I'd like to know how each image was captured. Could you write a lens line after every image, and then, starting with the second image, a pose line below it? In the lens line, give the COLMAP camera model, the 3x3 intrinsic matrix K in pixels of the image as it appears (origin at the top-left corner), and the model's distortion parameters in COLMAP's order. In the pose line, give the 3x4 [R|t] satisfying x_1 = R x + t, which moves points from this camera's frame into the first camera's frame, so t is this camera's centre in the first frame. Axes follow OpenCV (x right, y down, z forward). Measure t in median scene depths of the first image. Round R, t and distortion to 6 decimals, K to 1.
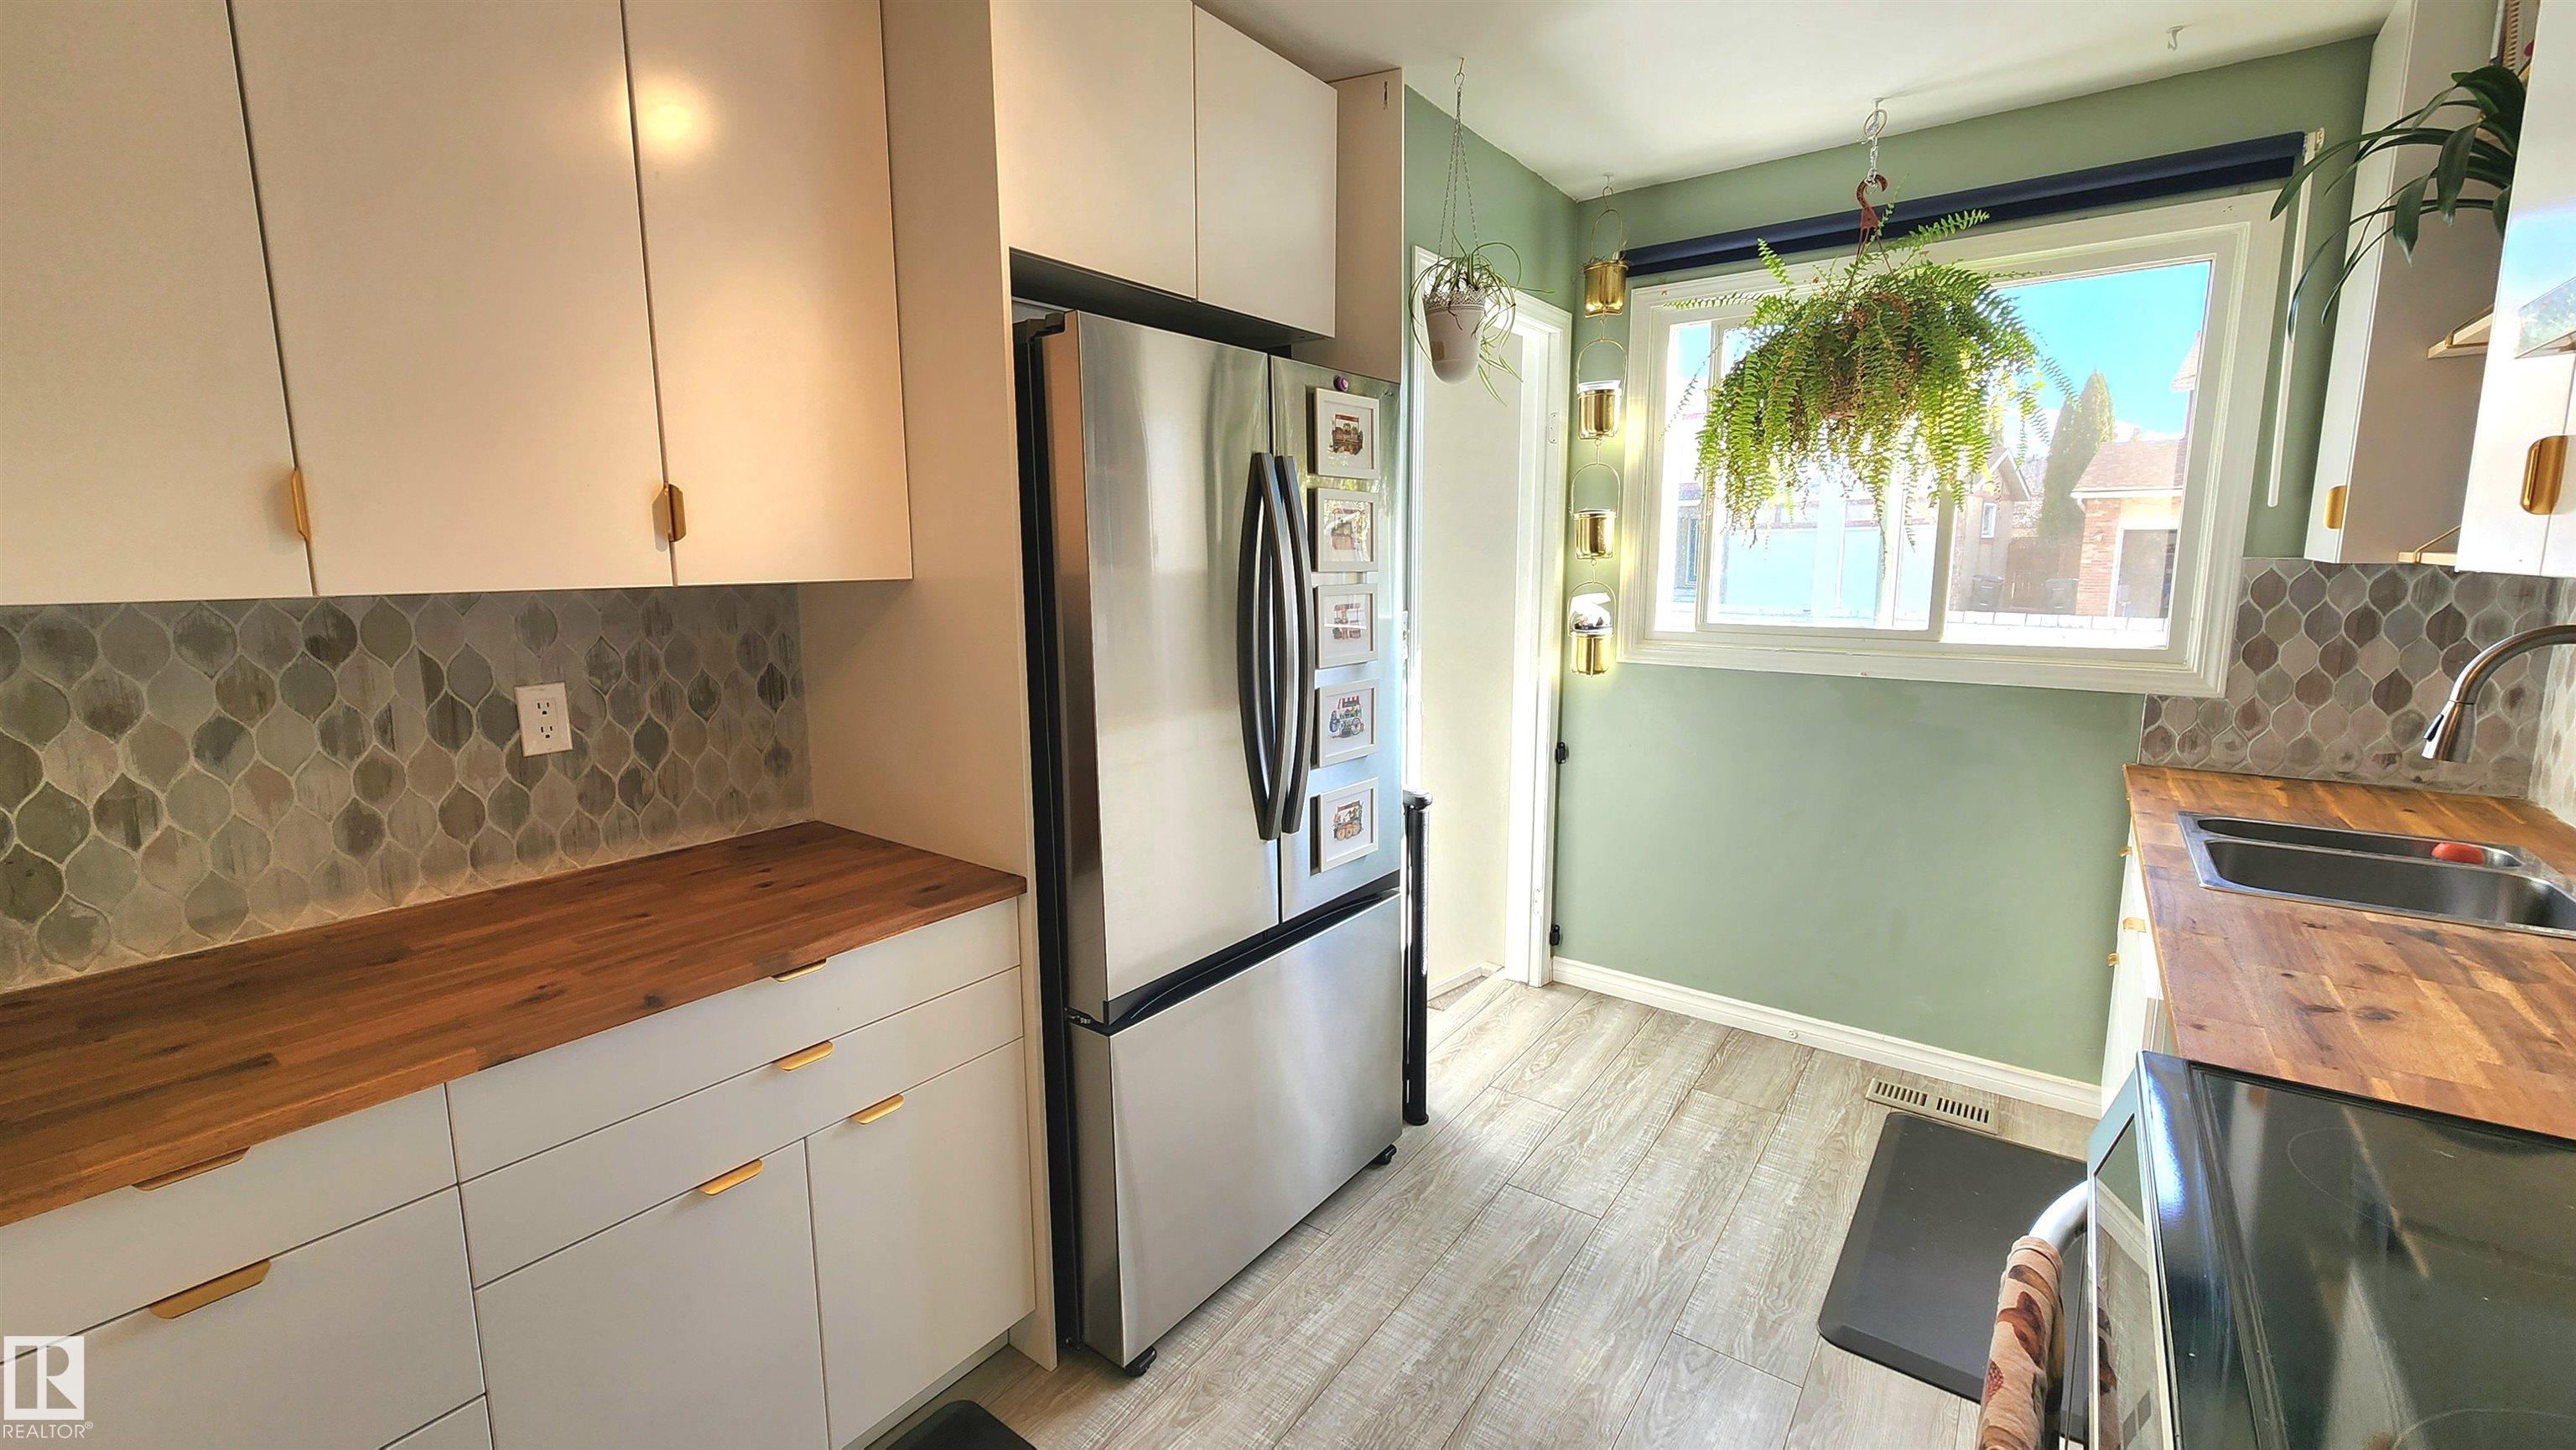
lens RADIAL K [[1045.1, 0, 1288.0], [0, 1045.1, 713.6], [0, 0, 1]] dist [0.003522, -0.002995]
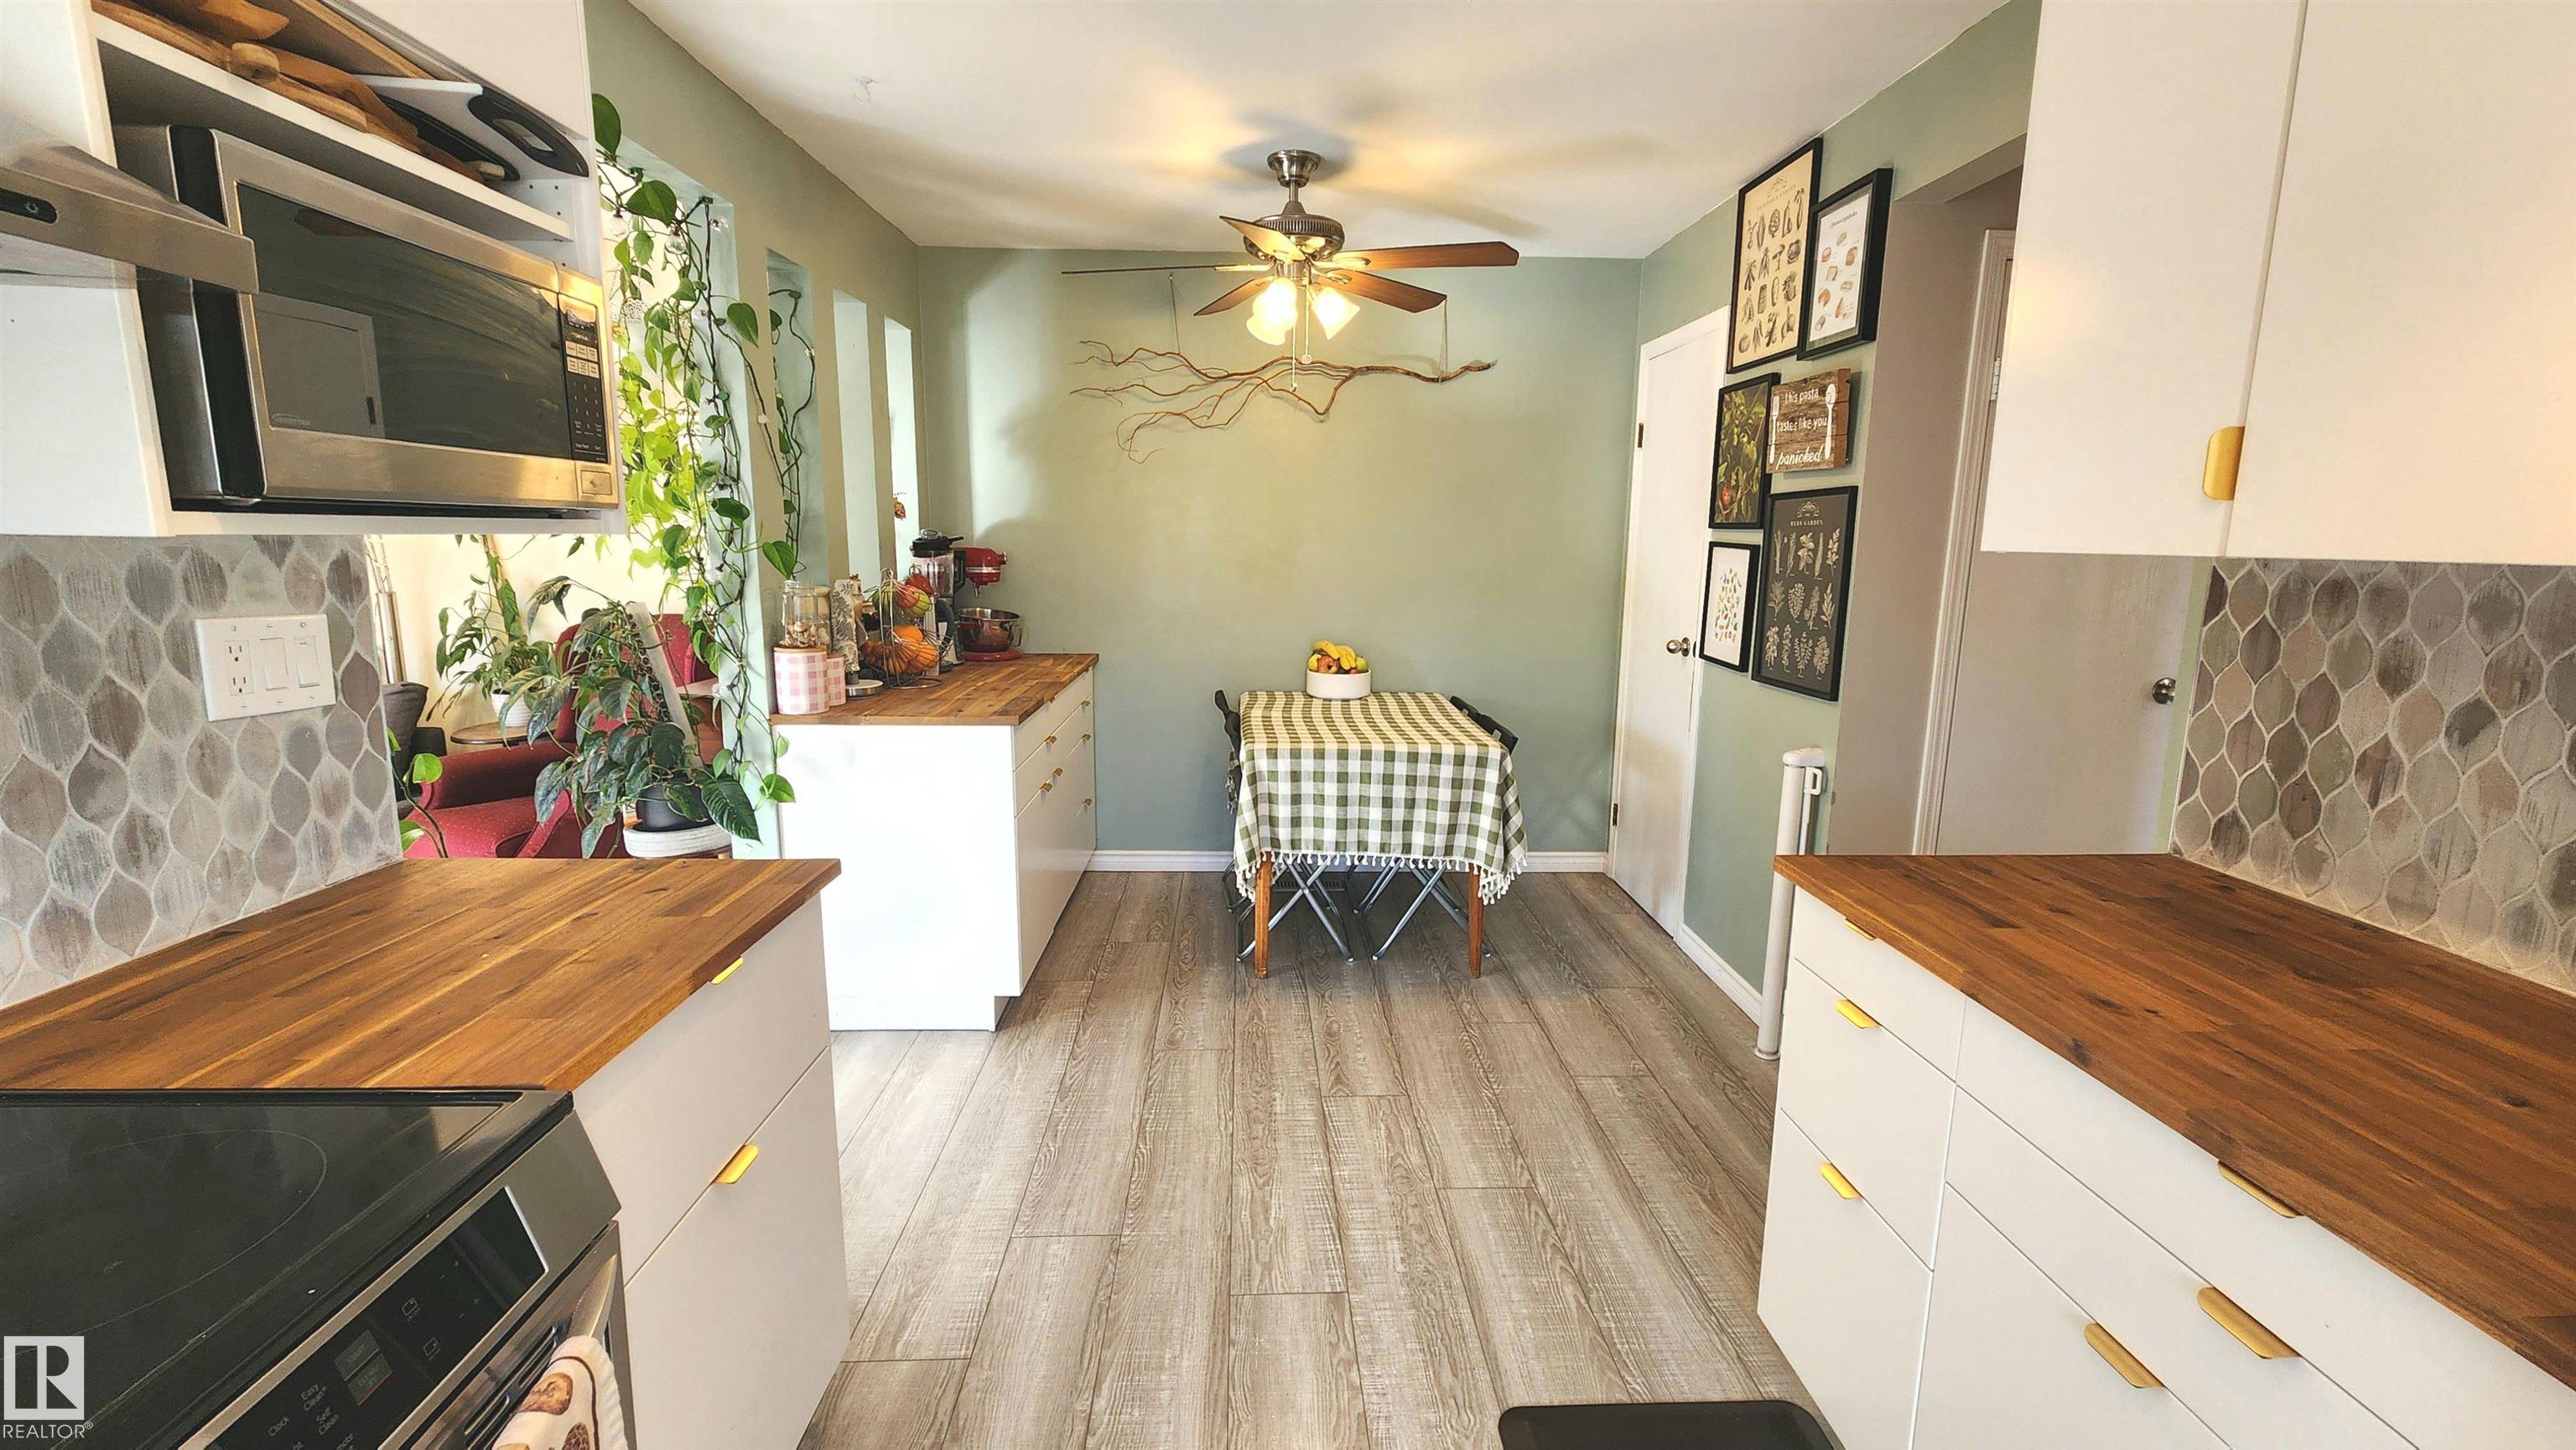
lens RADIAL K [[1045.1, 0, 1287.5], [0, 1045.1, 712.5], [0, 0, 1]] dist [0.003522, -0.002995]
pose [[-0.780198, 0.105784, -0.616523, 0.300968], [-0.098578, 0.952489, 0.288178, -0.130491], [0.617717, 0.285612, -0.732702, 0.938800]]
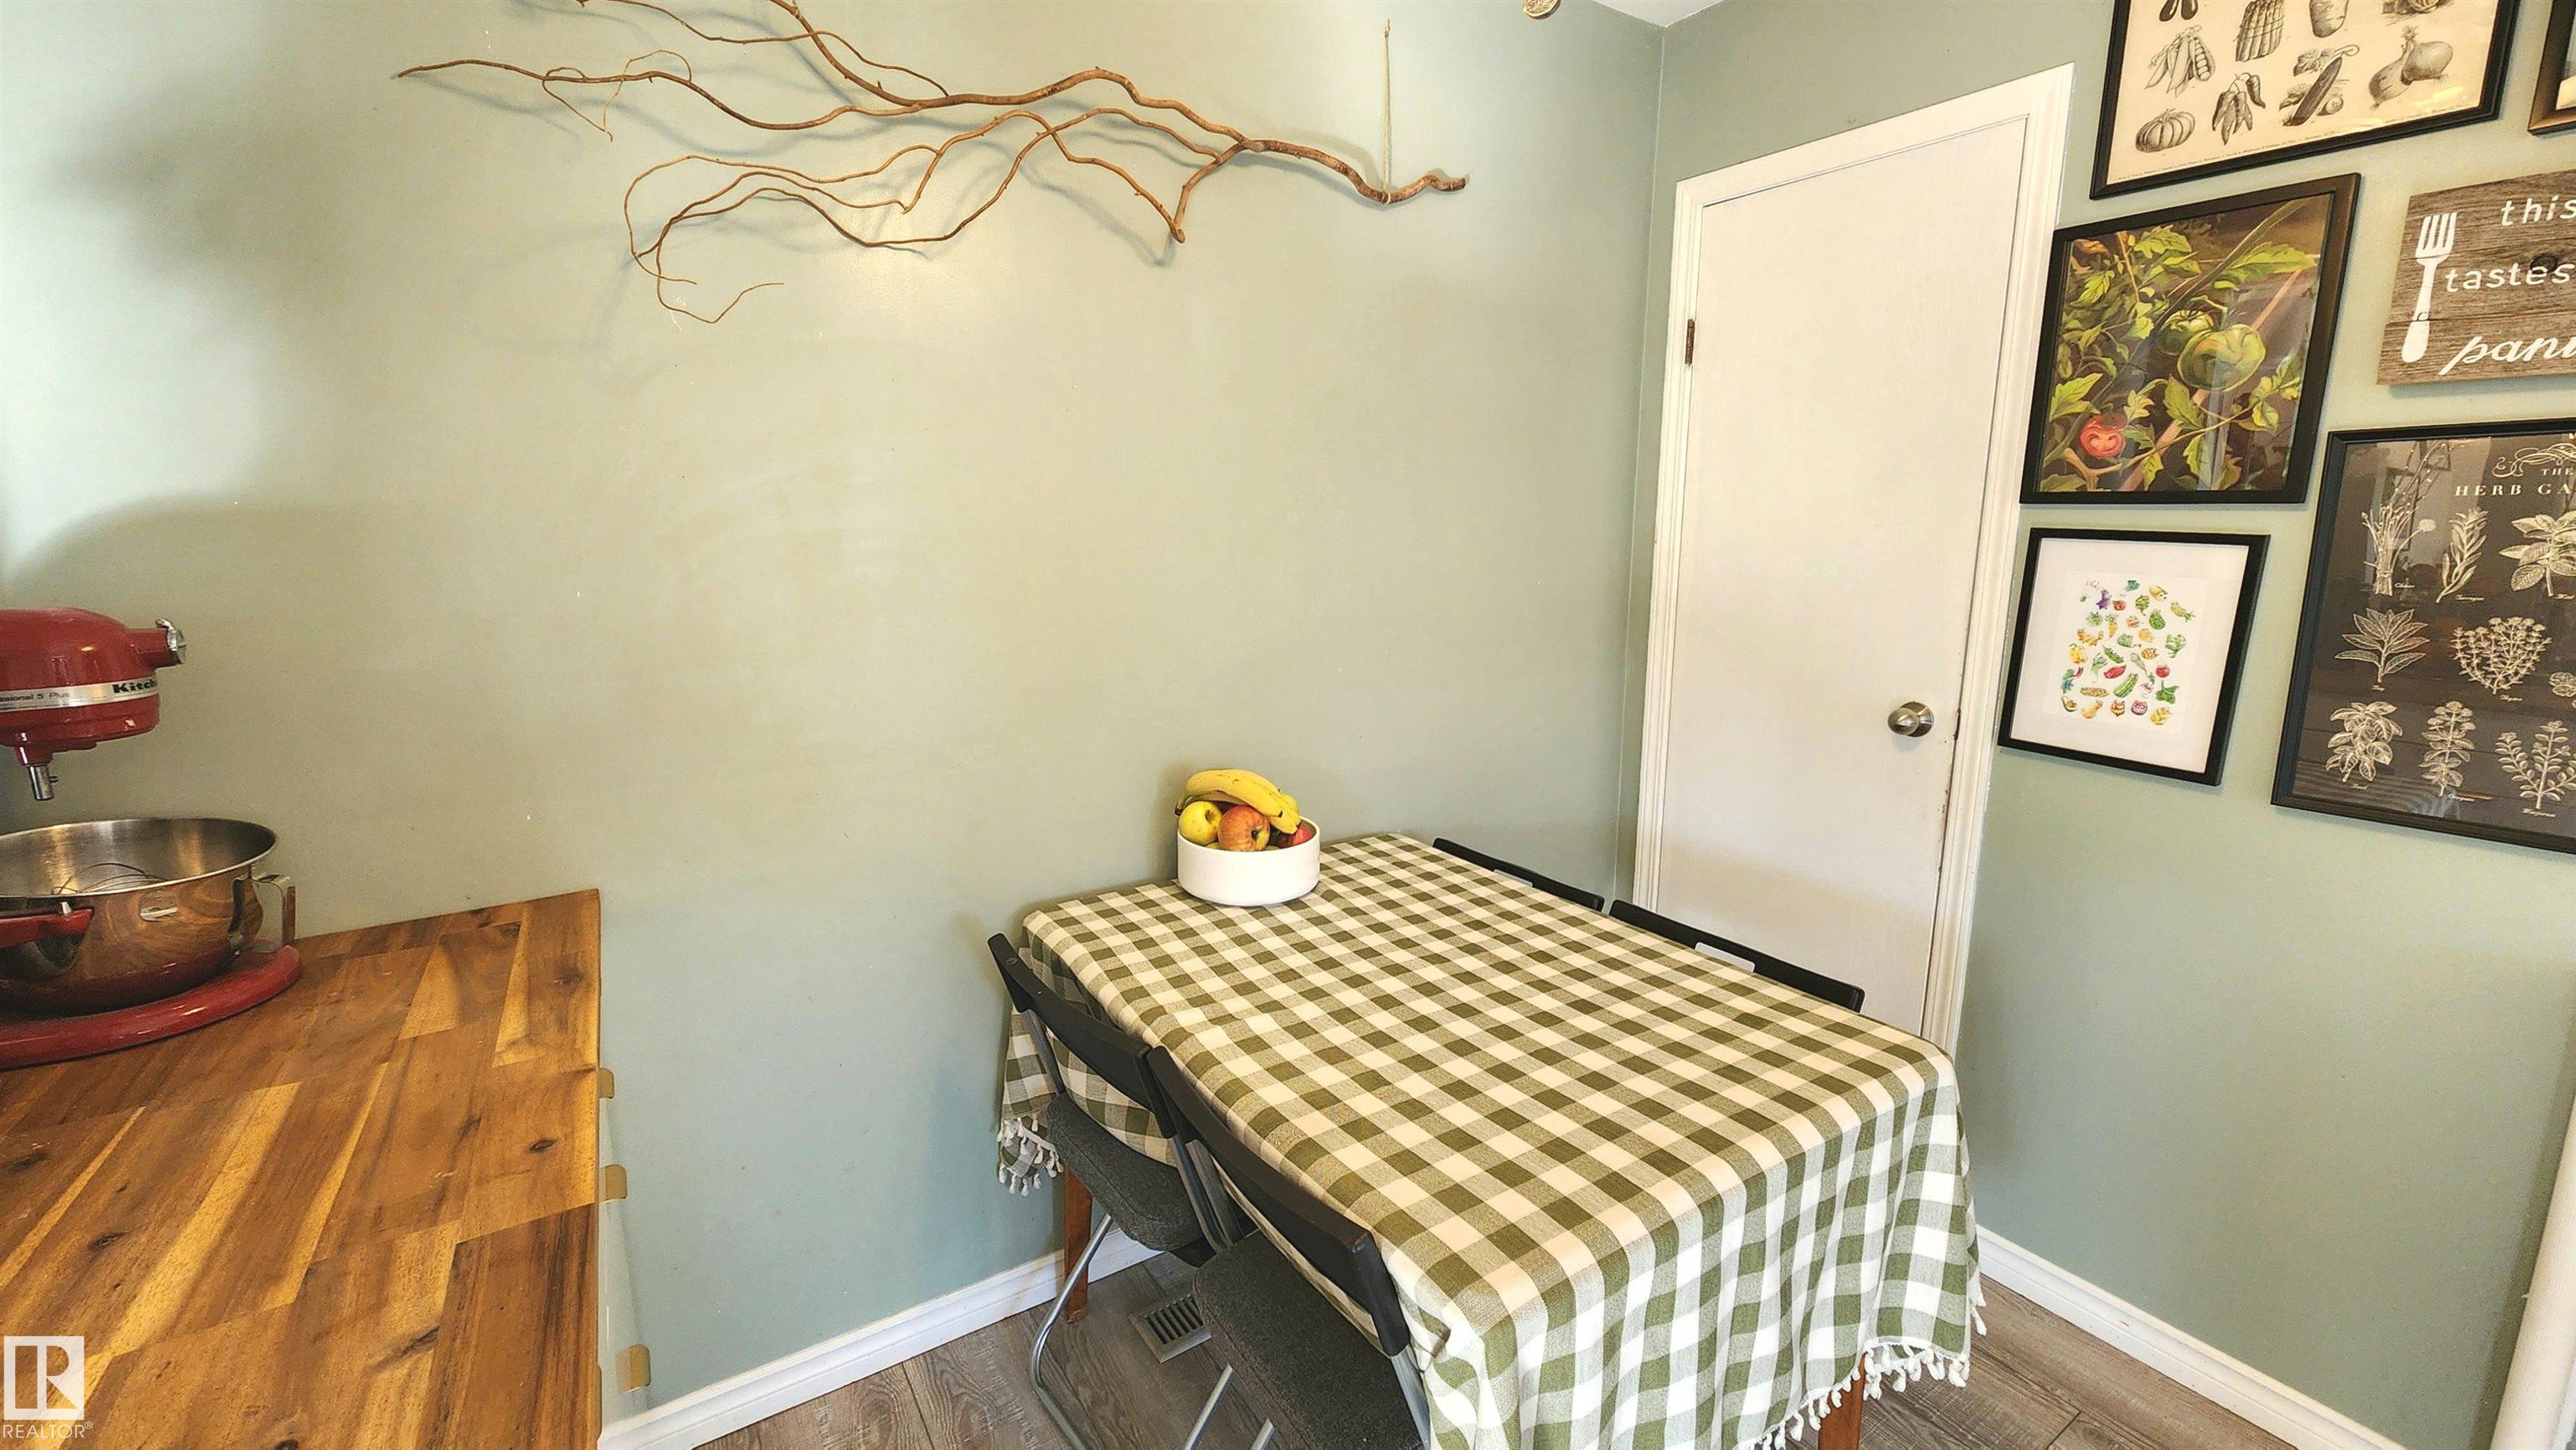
lens RADIAL K [[1045.1, 0, 1288.7], [0, 1045.1, 712.8], [0, 0, 1]] dist [0.003522, -0.002995]
pose [[-0.345083, 0.185018, -0.920155, -0.393452], [-0.132527, 0.960950, 0.242923, 0.094239], [0.929168, 0.205774, -0.307088, -0.576050]]
